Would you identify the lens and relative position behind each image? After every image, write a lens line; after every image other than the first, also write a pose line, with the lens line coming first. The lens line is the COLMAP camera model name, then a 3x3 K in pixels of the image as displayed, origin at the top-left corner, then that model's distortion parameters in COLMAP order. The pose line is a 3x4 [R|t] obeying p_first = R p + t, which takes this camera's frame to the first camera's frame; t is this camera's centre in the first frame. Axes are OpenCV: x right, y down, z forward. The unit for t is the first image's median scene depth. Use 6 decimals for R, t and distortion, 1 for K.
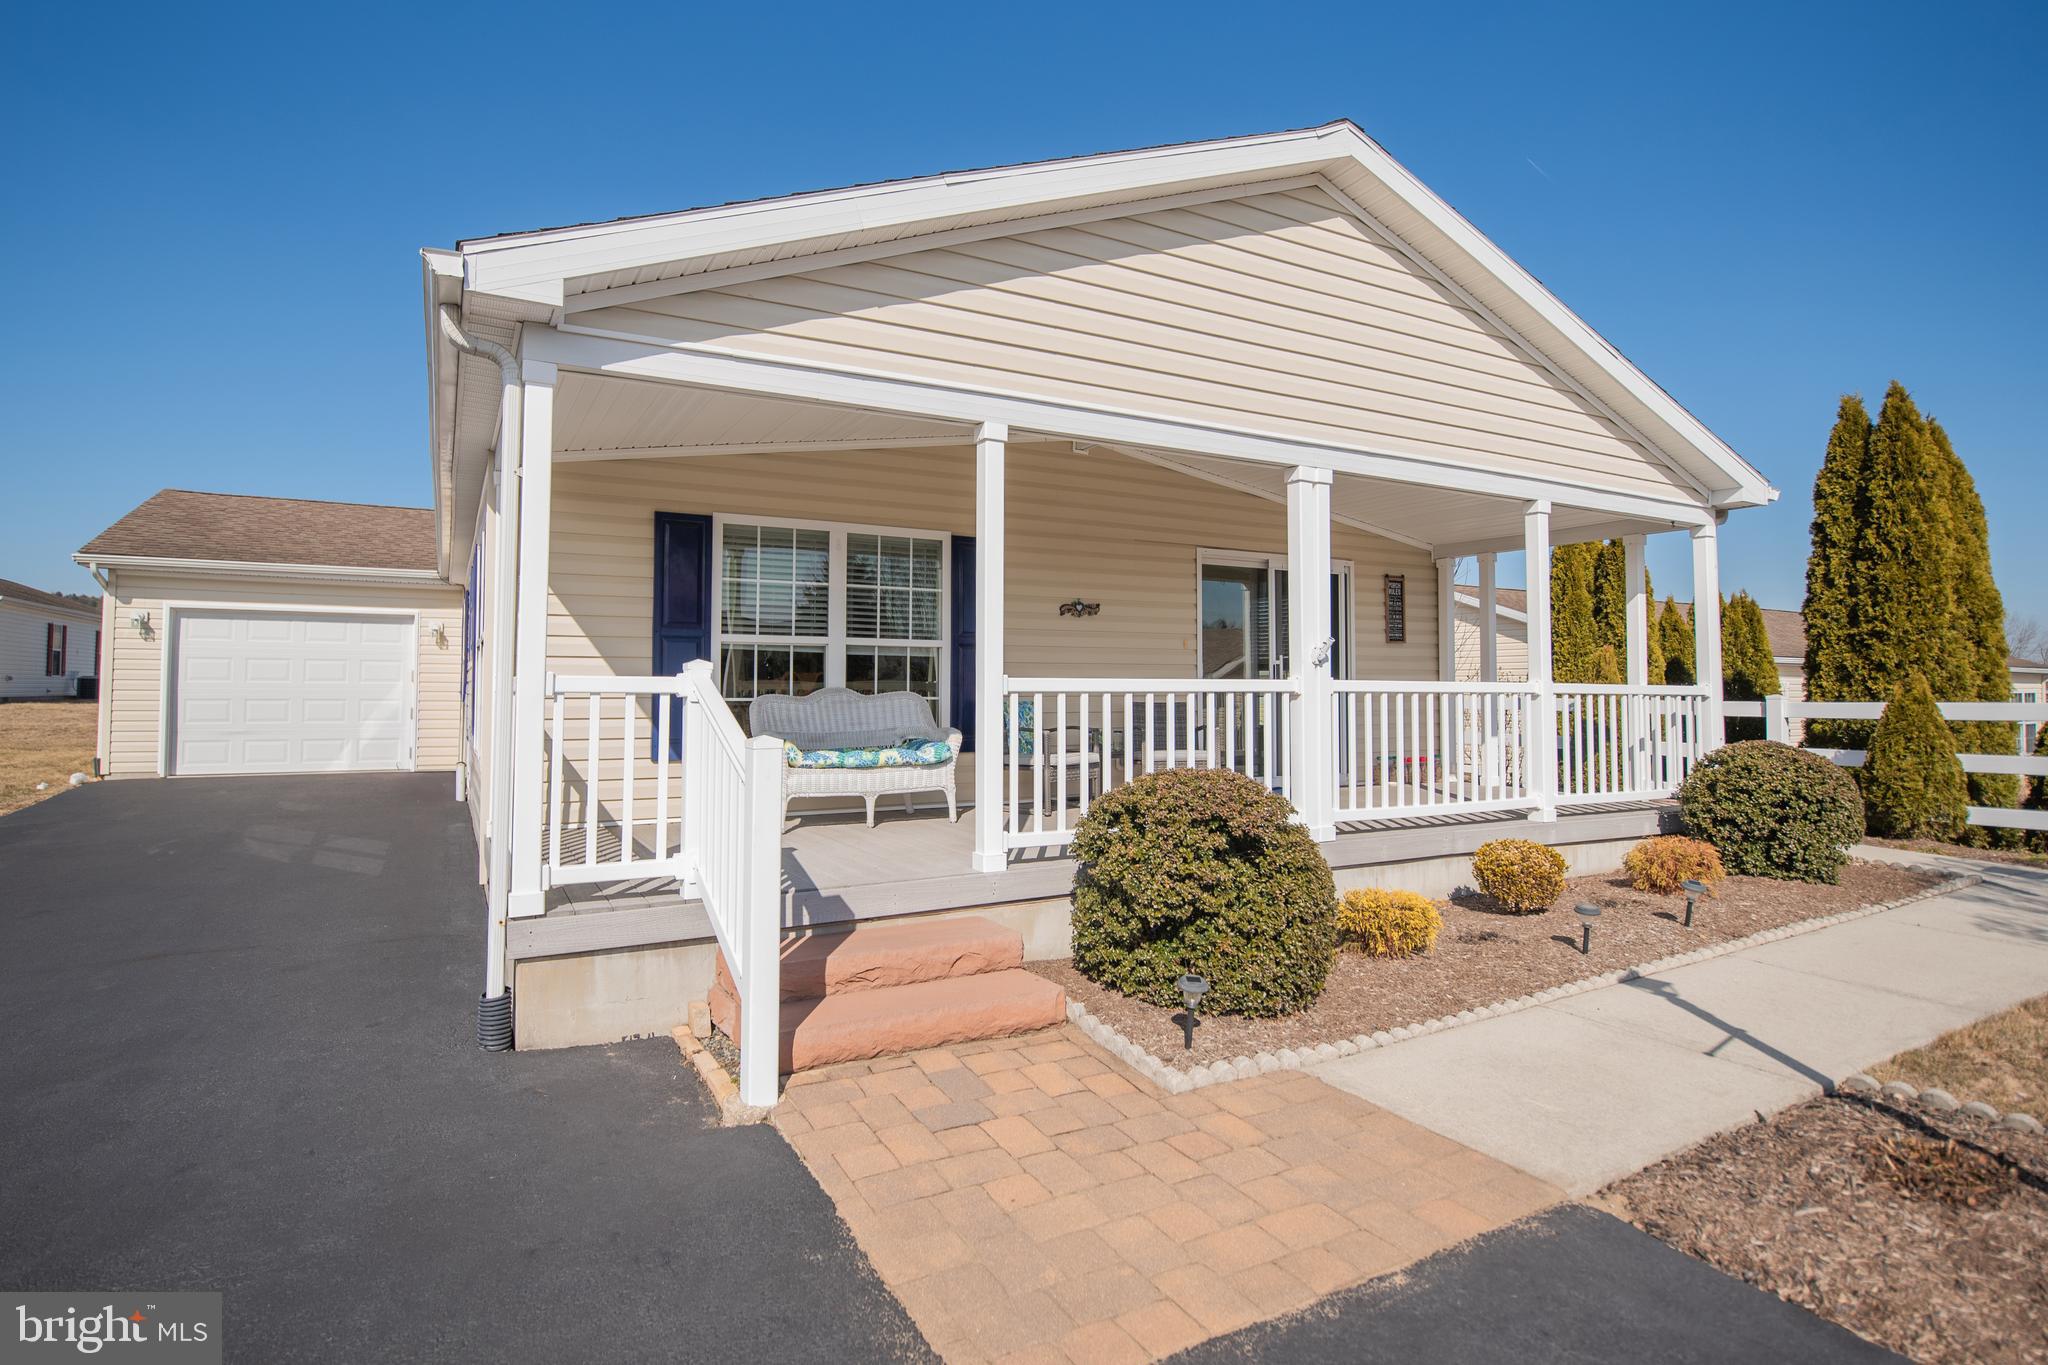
lens RADIAL K [[1020.2, 0, 963.6], [0, 1020.2, 682.5], [0, 0, 1]] dist [0.000019, 0.000304]
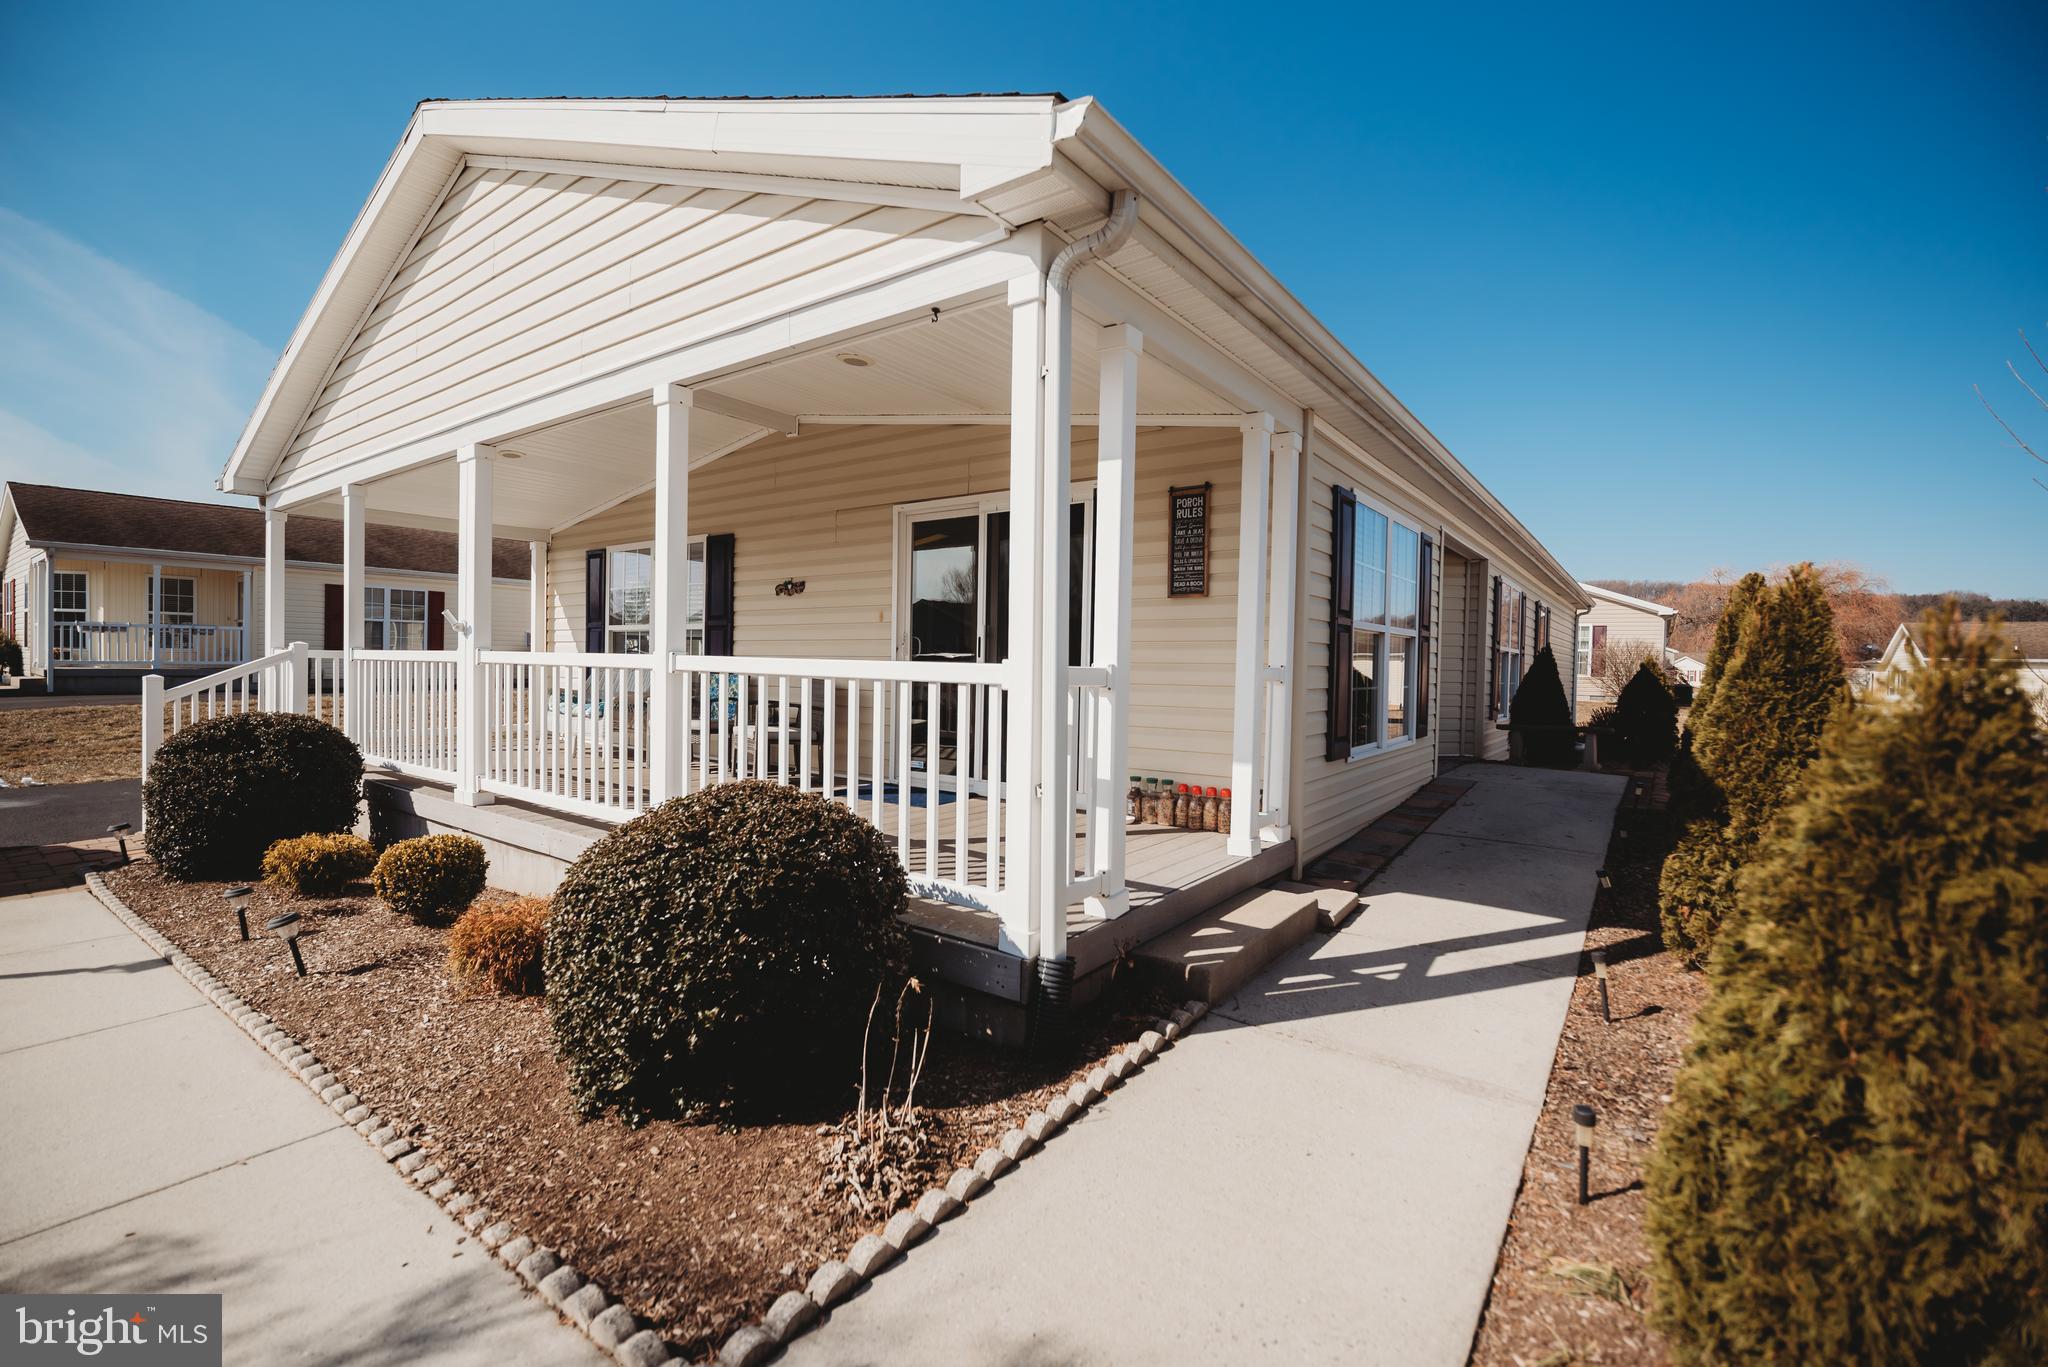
lens RADIAL K [[880.6, 0, 1024.0], [0, 880.6, 683.5], [0, 0, 1]] dist [-0.002858, -0.000277]
pose [[0.439657, 0.025988, -0.897790, 1.033807], [-0.012054, 0.999662, 0.023033, 0.001443], [0.898085, 0.000695, 0.439821, 0.829399]]
